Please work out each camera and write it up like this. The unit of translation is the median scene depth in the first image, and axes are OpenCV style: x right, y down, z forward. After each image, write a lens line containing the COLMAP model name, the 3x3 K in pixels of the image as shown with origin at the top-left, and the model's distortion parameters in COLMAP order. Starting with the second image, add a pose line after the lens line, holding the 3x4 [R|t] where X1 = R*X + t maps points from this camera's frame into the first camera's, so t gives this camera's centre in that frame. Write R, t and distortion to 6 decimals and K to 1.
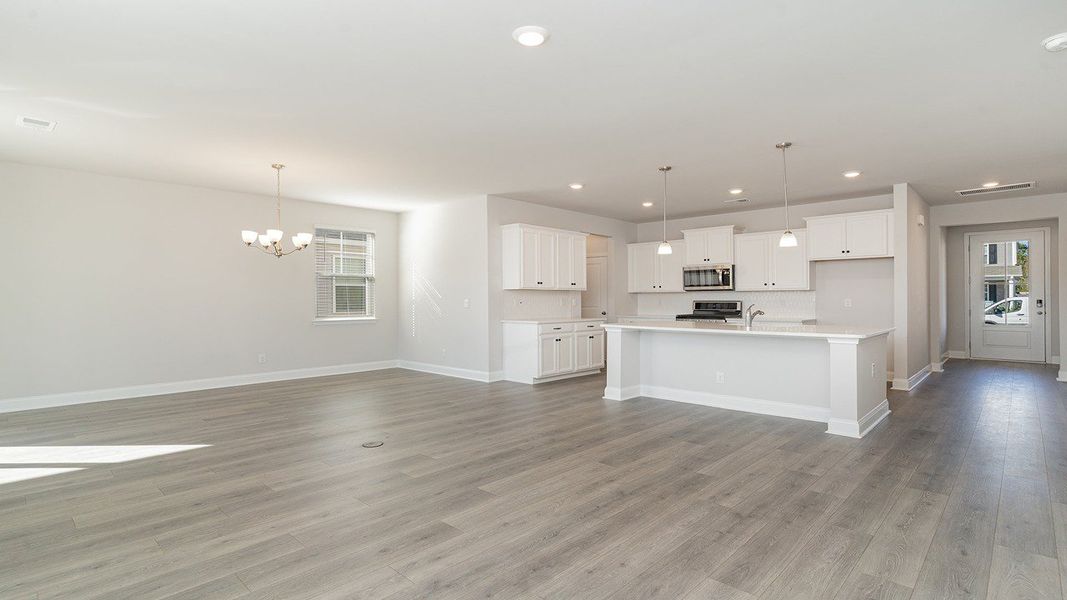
lens RADIAL K [[520.2, 0, 526.3], [0, 520.2, 298.4], [0, 0, 1]] dist [0.001602, 0.000203]
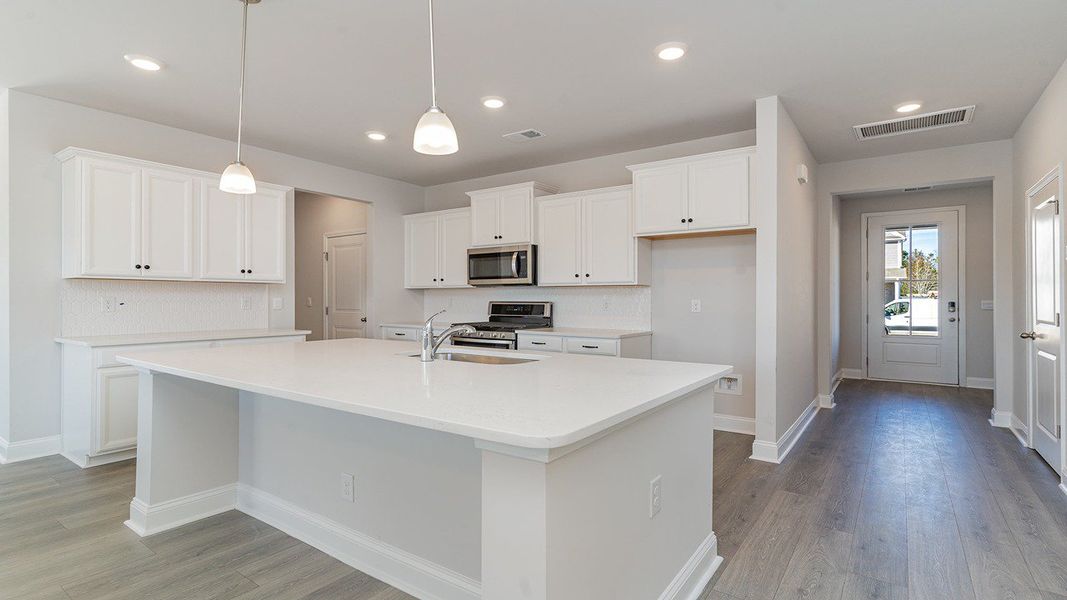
lens RADIAL K [[520.2, 0, 526.3], [0, 520.2, 298.4], [0, 0, 1]] dist [0.001602, 0.000203]
pose [[0.990642, 0.005242, 0.136388, 0.301882], [-0.005257, 0.999986, -0.000244, 0.000663], [-0.136387, -0.000475, 0.990656, 0.373947]]
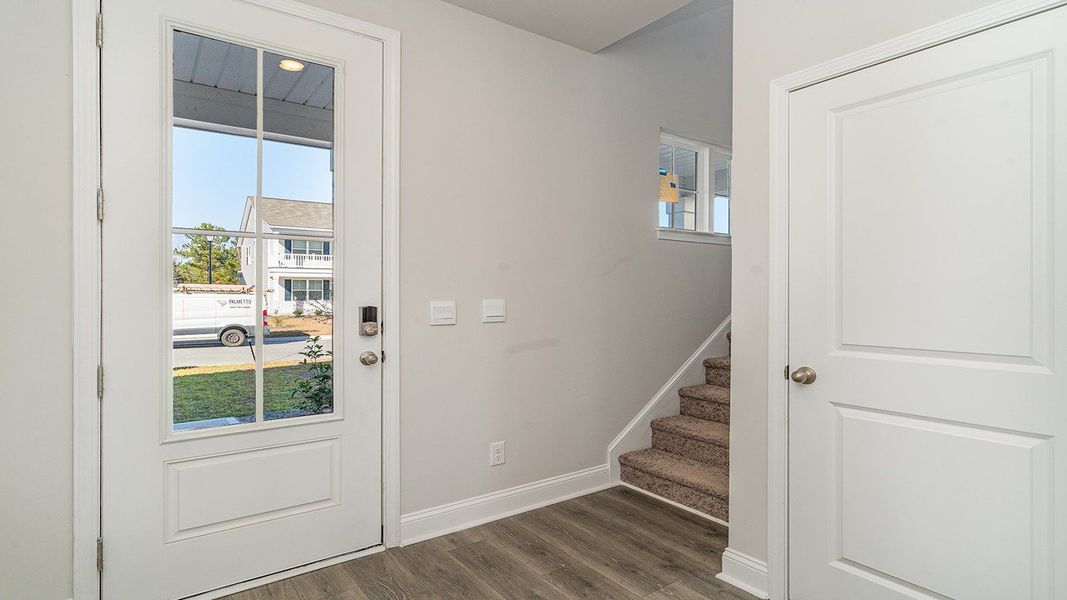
lens RADIAL K [[520.2, 0, 526.3], [0, 520.2, 298.4], [0, 0, 1]] dist [0.001602, 0.000203]
pose [[0.174364, 0.001251, 0.984680, 0.825381], [-0.002783, 0.999996, -0.000778, -0.002150], [-0.984677, -0.002604, 0.174367, 0.971428]]
